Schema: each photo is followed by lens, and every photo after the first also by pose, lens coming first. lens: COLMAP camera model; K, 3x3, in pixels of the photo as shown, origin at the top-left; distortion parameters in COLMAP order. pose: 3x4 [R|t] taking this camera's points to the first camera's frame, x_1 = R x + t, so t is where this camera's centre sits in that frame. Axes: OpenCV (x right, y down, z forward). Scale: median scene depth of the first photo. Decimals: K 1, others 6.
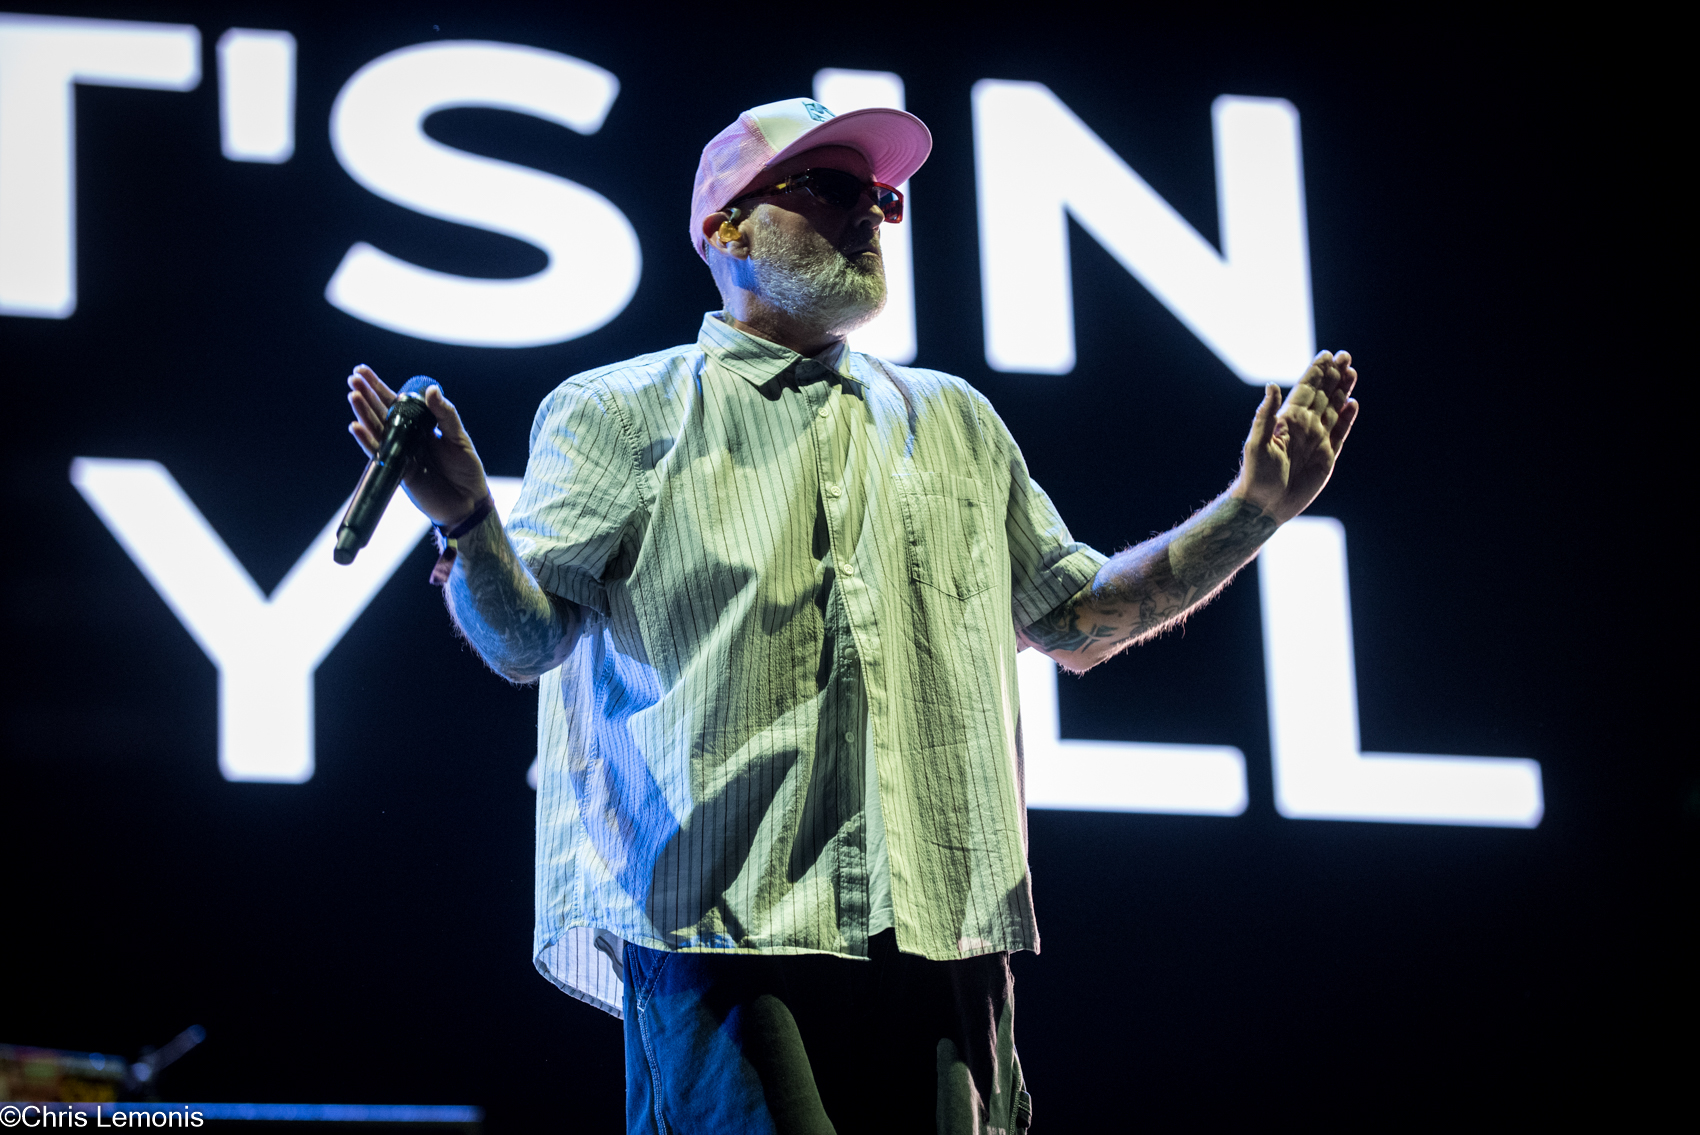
lens RADIAL K [[7509.9, 0, 850.0], [0, 7509.9, 567.5], [0, 0, 1]] dist [0.379323, 5.133282]
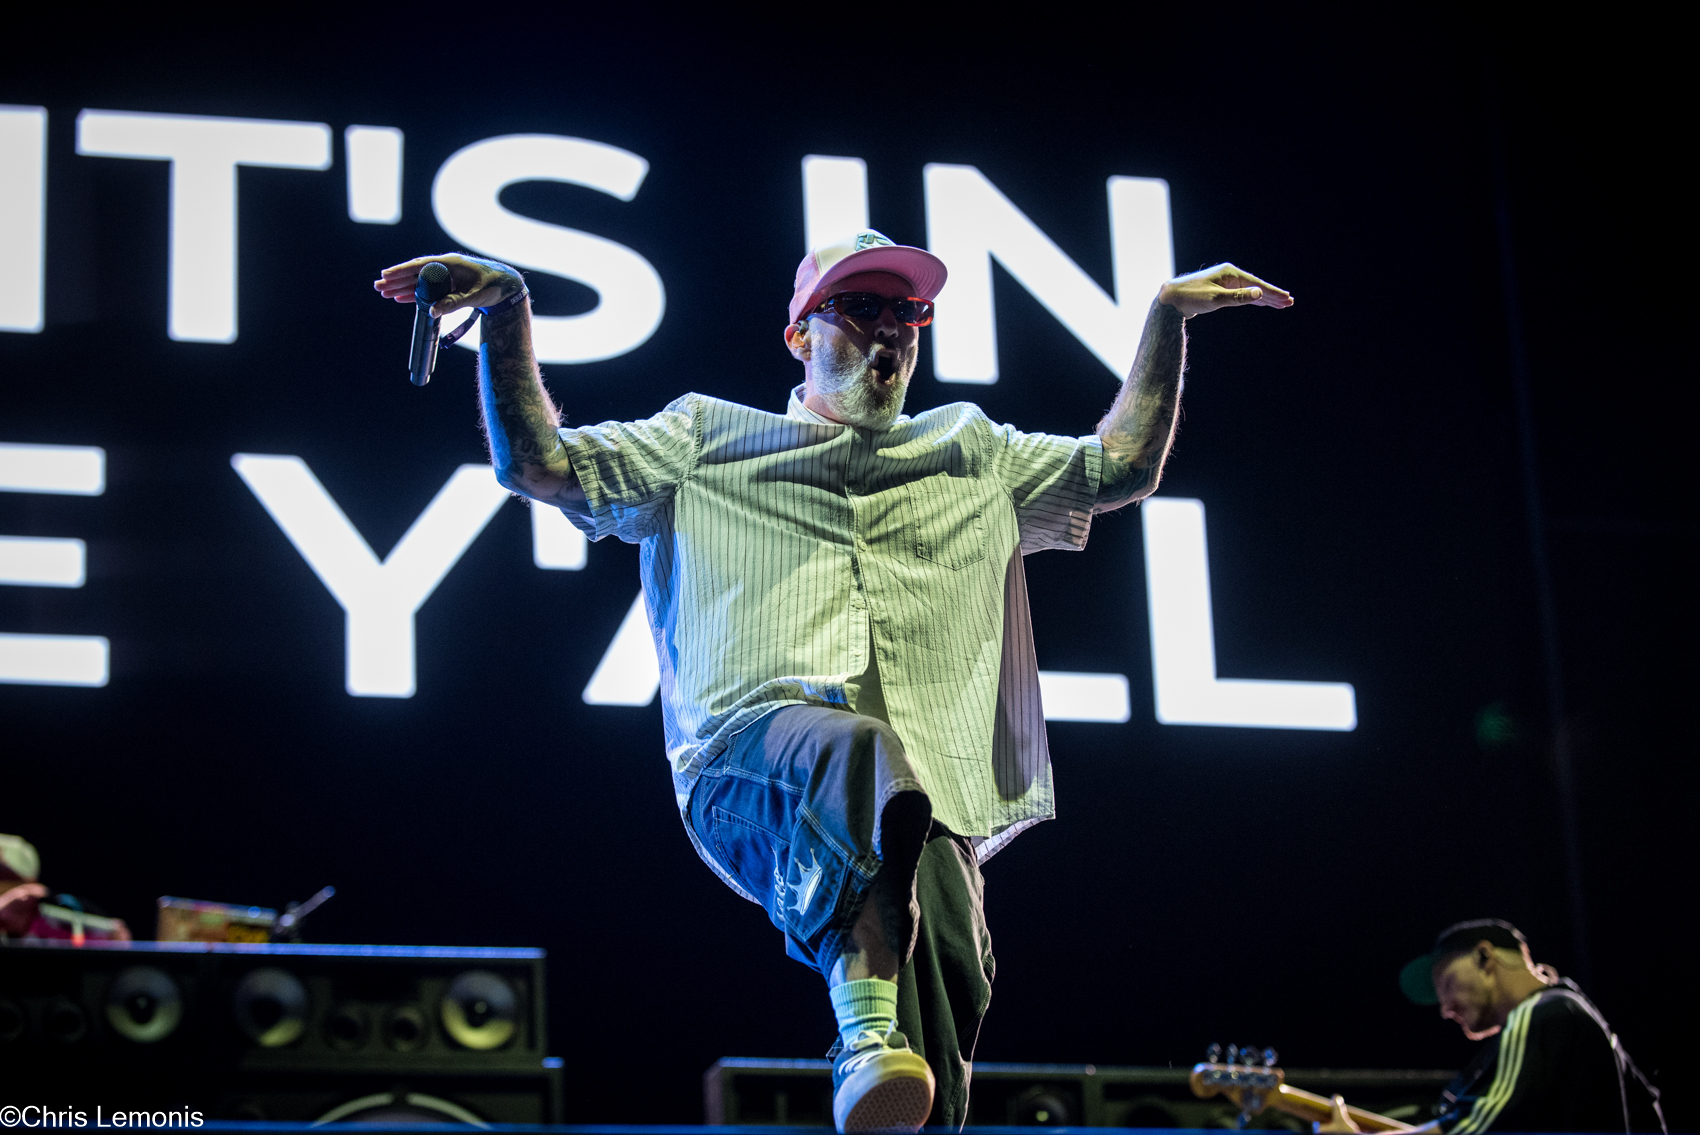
lens RADIAL K [[4391.6, 0, 850.0], [0, 4391.6, 567.5], [0, 0, 1]] dist [0.385563, -0.527157]
pose [[0.999916, -0.001022, -0.012898, 0.013656], [0.000983, 0.999995, -0.003029, 0.008011], [0.012901, 0.003016, 0.999912, 0.234649]]
